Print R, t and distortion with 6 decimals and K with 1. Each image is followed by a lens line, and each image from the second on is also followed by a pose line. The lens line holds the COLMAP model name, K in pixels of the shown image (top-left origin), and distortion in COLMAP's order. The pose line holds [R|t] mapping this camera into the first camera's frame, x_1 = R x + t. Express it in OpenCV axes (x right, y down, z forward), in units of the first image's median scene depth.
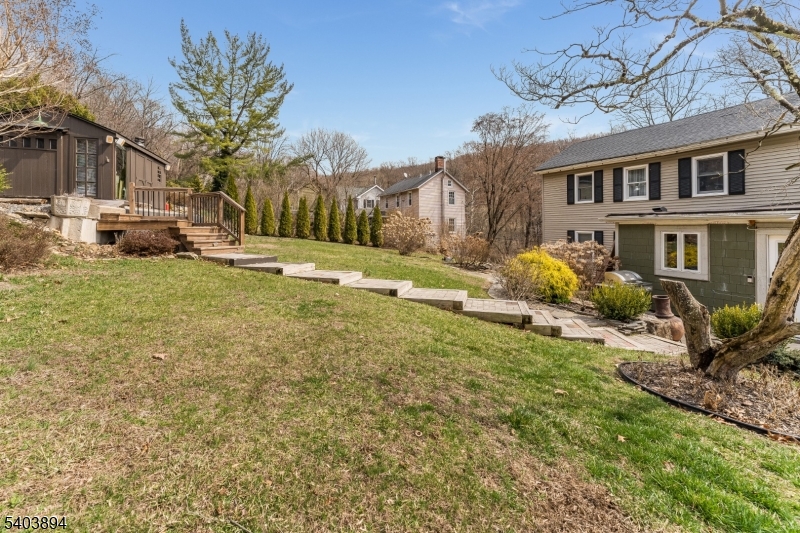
lens RADIAL K [[337.3, 0, 382.9], [0, 337.3, 223.2], [0, 0, 1]] dist [0.004823, -0.000200]
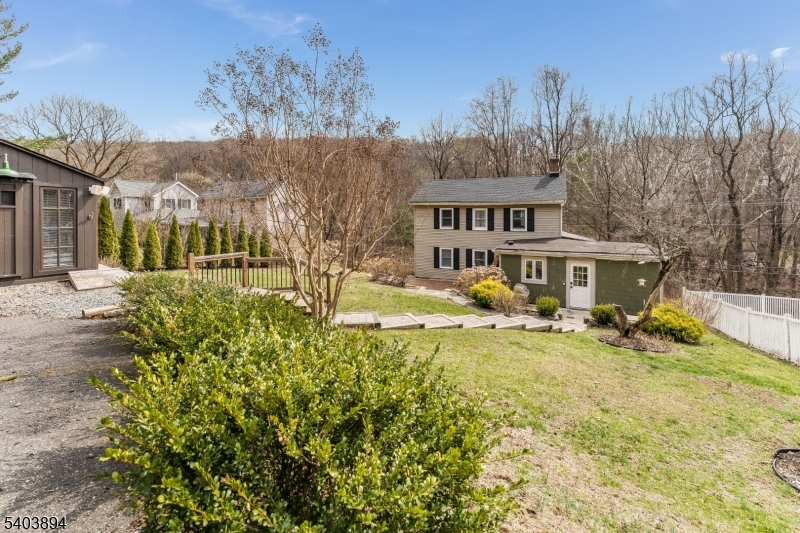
lens RADIAL K [[352.0, 0, 373.2], [0, 352.0, 215.9], [0, 0, 1]] dist [0.005416, -0.001404]
pose [[0.789417, -0.014936, 0.613675, -1.067329], [0.002116, 0.999764, 0.021611, -0.270481], [-0.613853, -0.015761, 0.789263, -0.009436]]
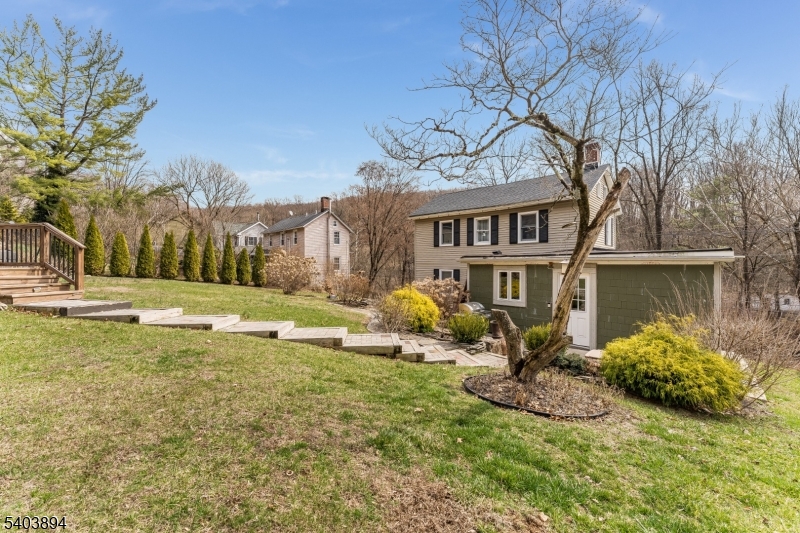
lens RADIAL K [[326.0, 0, 389.0], [0, 326.0, 264.0], [0, 0, 1]] dist [0.005779, -0.001090]
pose [[0.936949, 0.001020, 0.349466, 0.009526], [-0.003888, 0.999964, 0.007506, -0.006920], [-0.349446, -0.008391, 0.936919, -0.010363]]
